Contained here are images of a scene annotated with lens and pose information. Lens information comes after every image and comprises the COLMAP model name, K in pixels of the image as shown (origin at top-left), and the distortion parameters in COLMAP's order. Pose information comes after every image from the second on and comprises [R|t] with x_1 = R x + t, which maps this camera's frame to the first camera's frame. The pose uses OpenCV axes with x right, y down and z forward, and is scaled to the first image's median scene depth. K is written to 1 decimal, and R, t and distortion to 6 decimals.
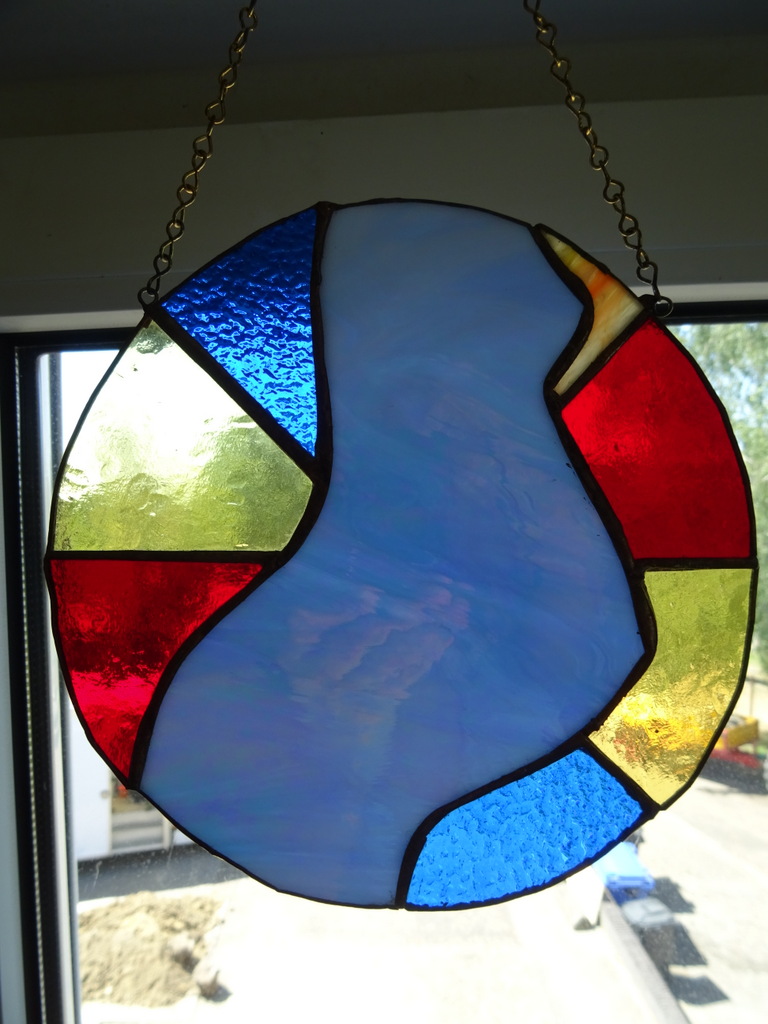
lens RADIAL K [[728.3, 0, 379.7], [0, 728.3, 504.7], [0, 0, 1]] dist [0.020756, -0.040199]
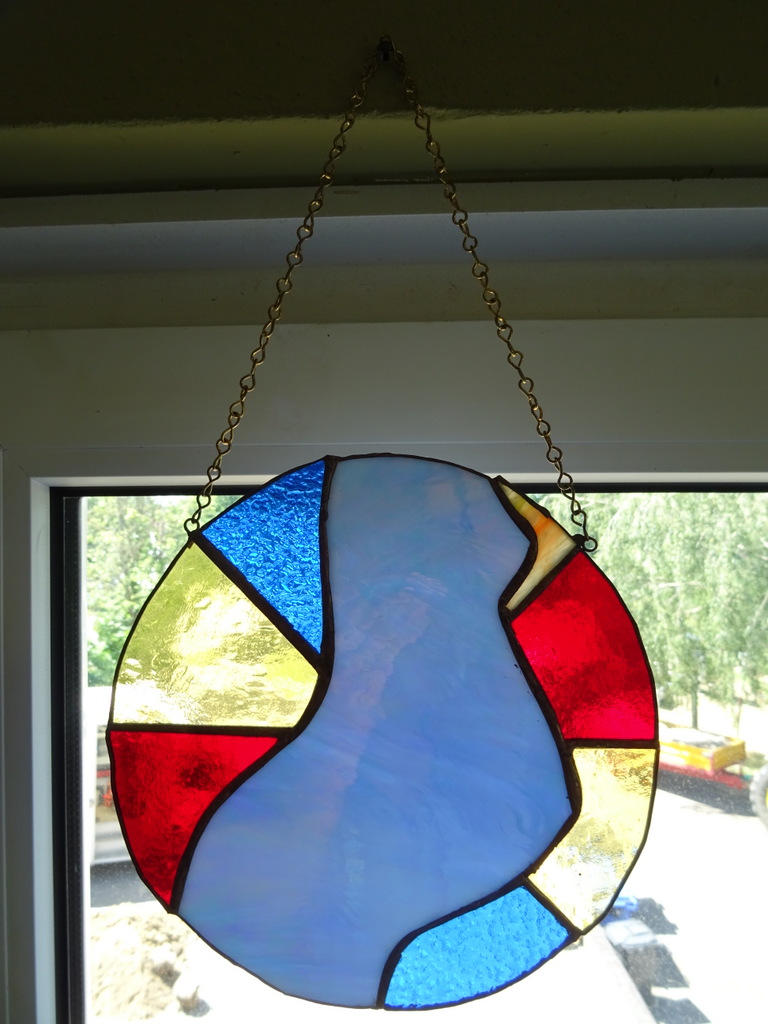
lens RADIAL K [[728.3, 0, 387.0], [0, 728.3, 516.1], [0, 0, 1]] dist [0.020756, -0.040199]
pose [[0.999648, 0.018148, 0.019337, -0.000614], [-0.018030, 0.999818, -0.006256, -0.306363], [-0.019447, 0.005905, 0.999793, -0.290939]]
